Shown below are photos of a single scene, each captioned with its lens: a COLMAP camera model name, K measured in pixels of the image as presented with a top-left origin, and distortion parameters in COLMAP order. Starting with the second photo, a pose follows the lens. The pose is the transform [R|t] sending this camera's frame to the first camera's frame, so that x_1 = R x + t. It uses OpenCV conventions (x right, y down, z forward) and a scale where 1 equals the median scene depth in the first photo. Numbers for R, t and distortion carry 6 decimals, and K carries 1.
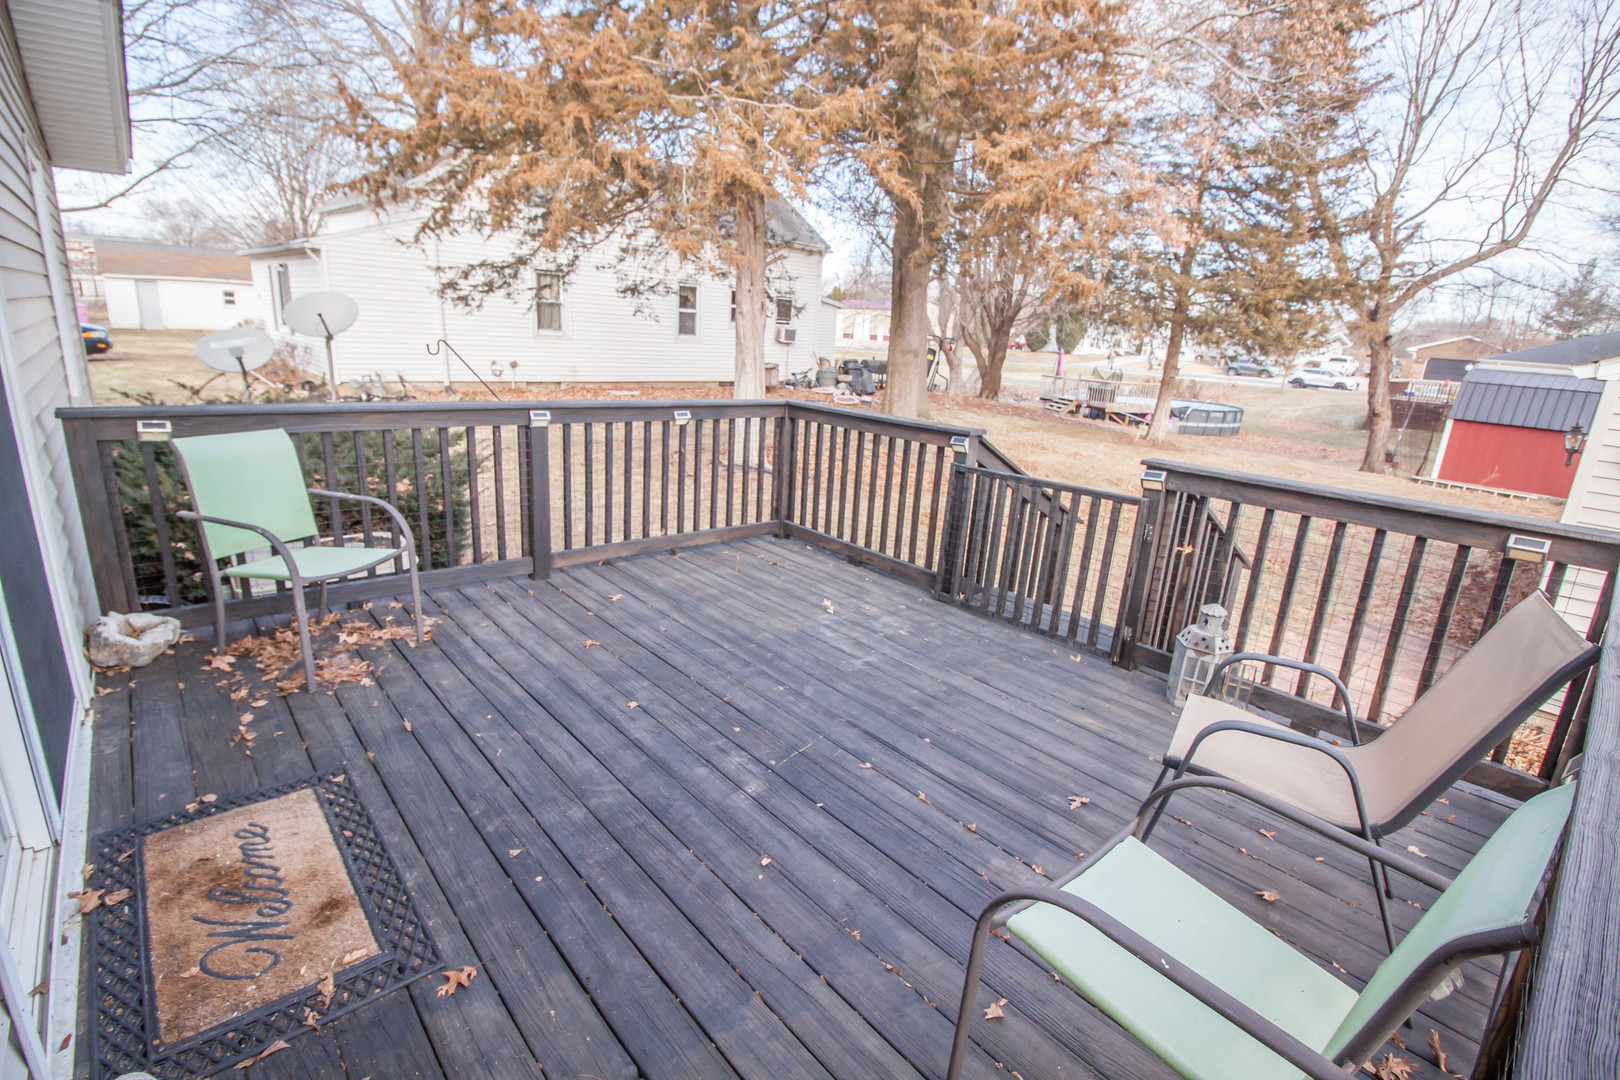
lens RADIAL K [[748.3, 0, 839.6], [0, 748.3, 543.0], [0, 0, 1]] dist [-0.005777, -0.001133]
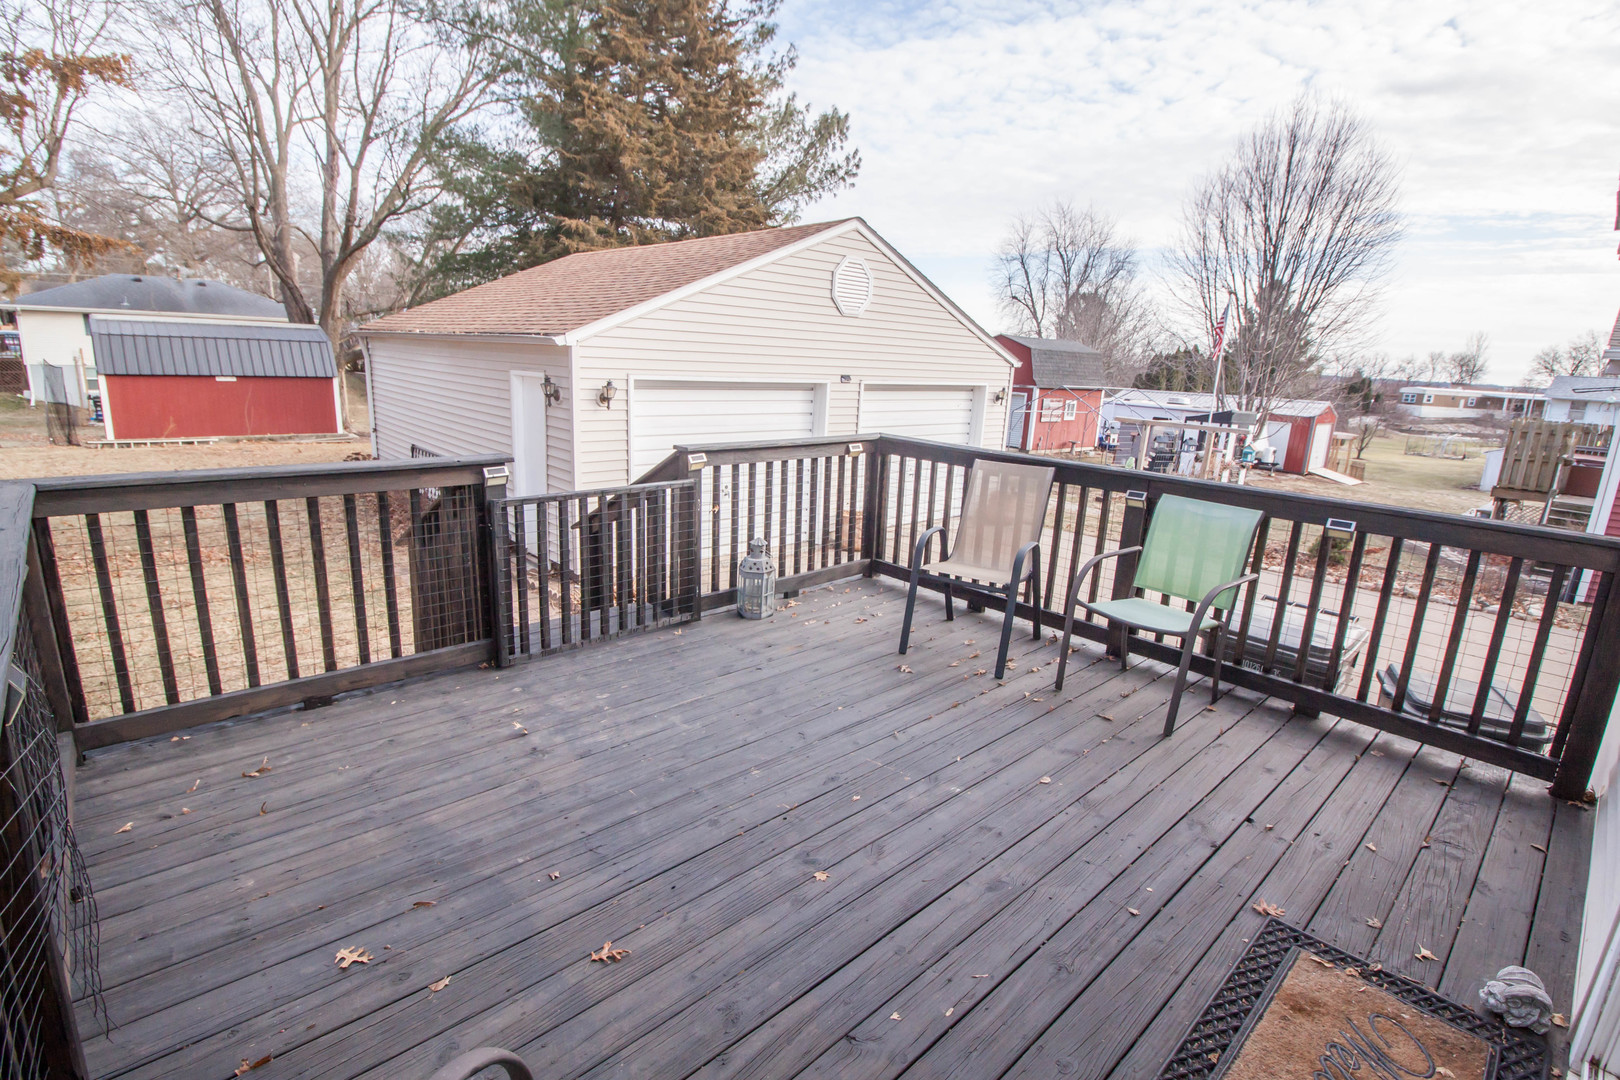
lens RADIAL K [[748.3, 0, 814.4], [0, 748.3, 540.4], [0, 0, 1]] dist [-0.005777, -0.001133]
pose [[0.004590, -0.295712, 0.955266, -0.853832], [0.222348, 0.931664, 0.287338, -0.298921], [-0.974956, 0.211083, 0.070028, 0.845983]]
